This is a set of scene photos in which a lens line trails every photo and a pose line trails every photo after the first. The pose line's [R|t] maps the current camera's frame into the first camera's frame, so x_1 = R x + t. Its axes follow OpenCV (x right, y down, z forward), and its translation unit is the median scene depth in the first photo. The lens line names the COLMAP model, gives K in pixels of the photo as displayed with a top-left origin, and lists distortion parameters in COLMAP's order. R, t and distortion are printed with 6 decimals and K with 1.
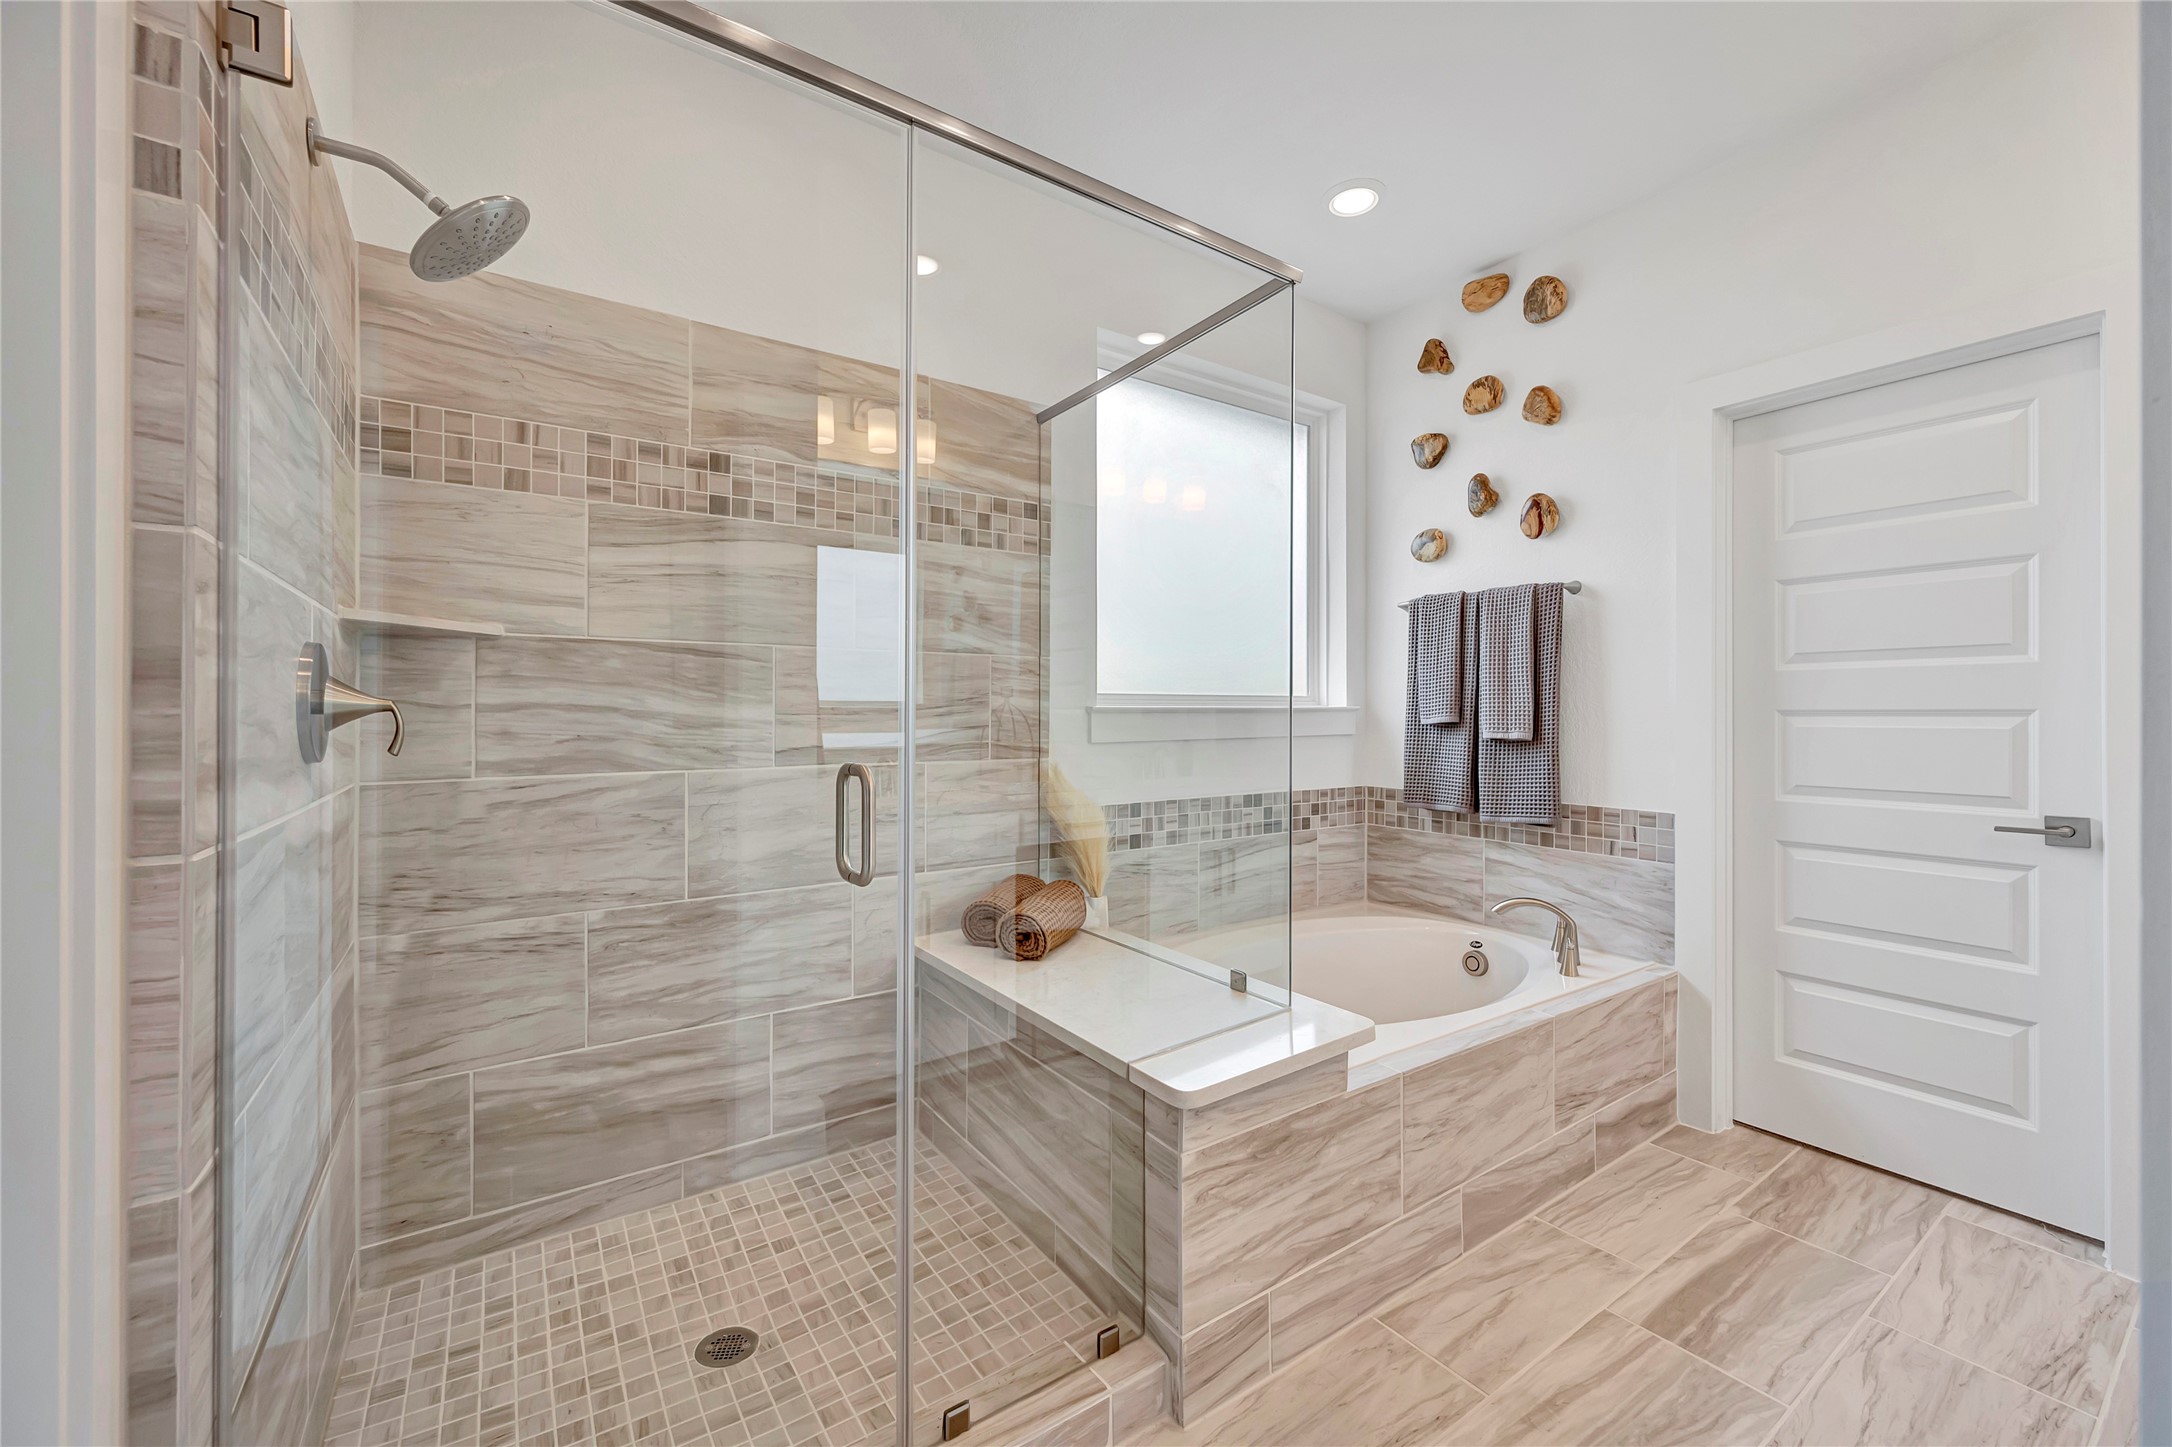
lens RADIAL K [[873.5, 0, 1088.8], [0, 873.5, 716.7], [0, 0, 1]] dist [0.001665, 0.000755]
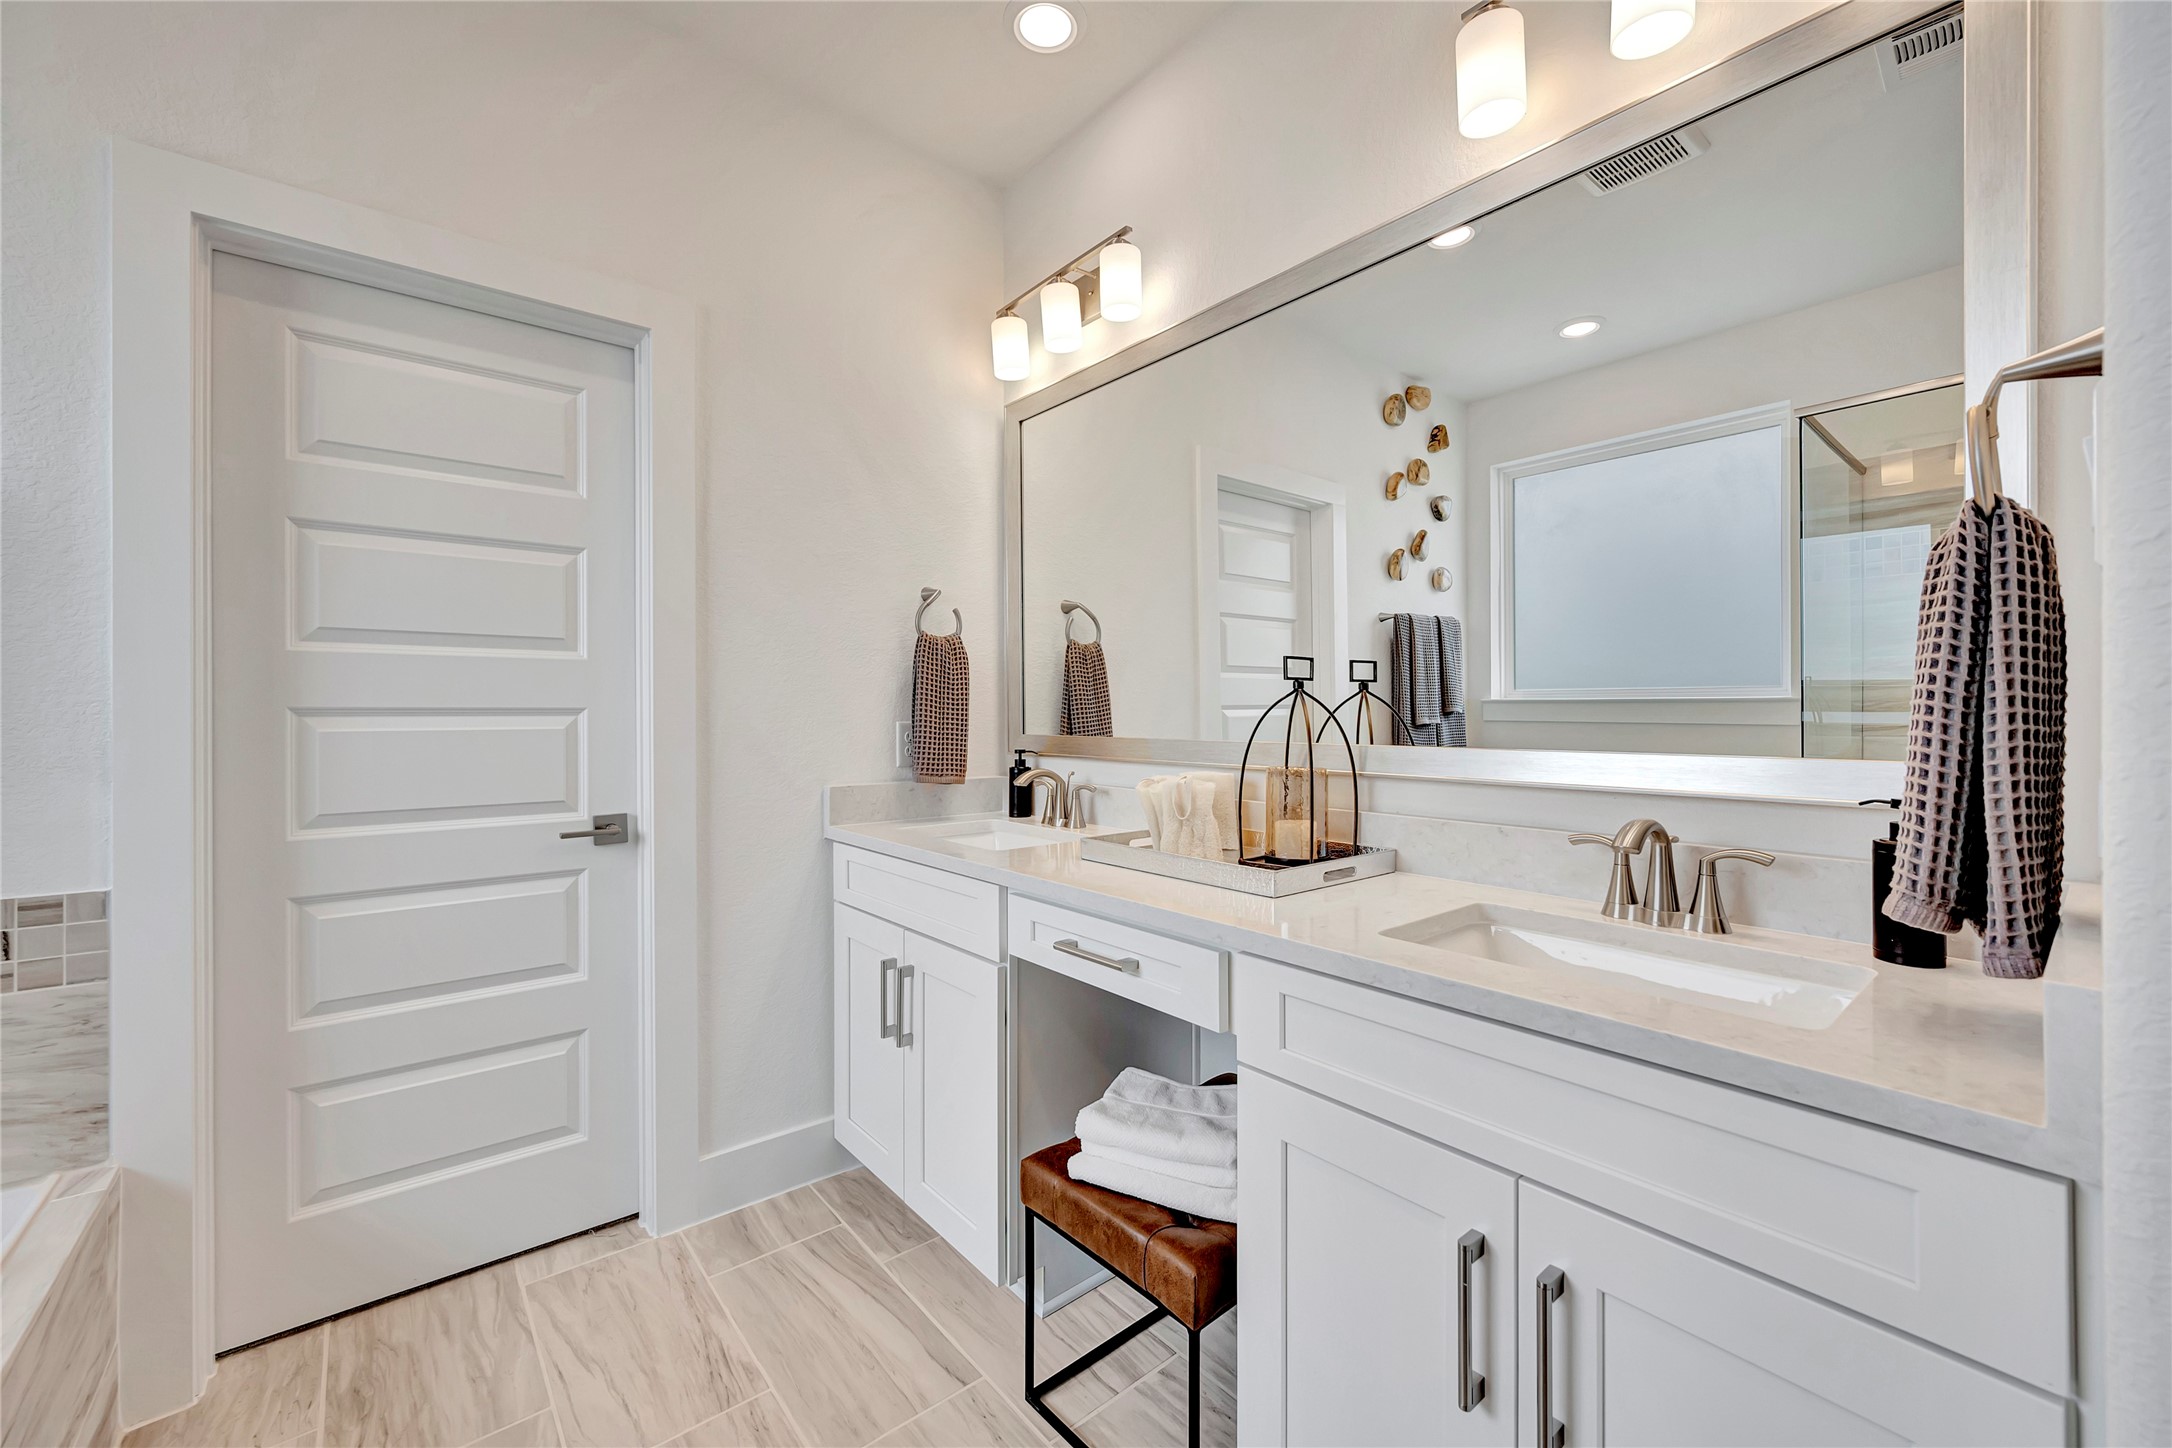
lens RADIAL K [[873.5, 0, 1086.5], [0, 873.5, 711.5], [0, 0, 1]] dist [0.001665, 0.000755]
pose [[-0.091411, -0.004544, 0.995803, 0.059595], [0.002761, 0.999985, 0.004816, -0.007755], [-0.995809, 0.003190, -0.091397, 0.522344]]
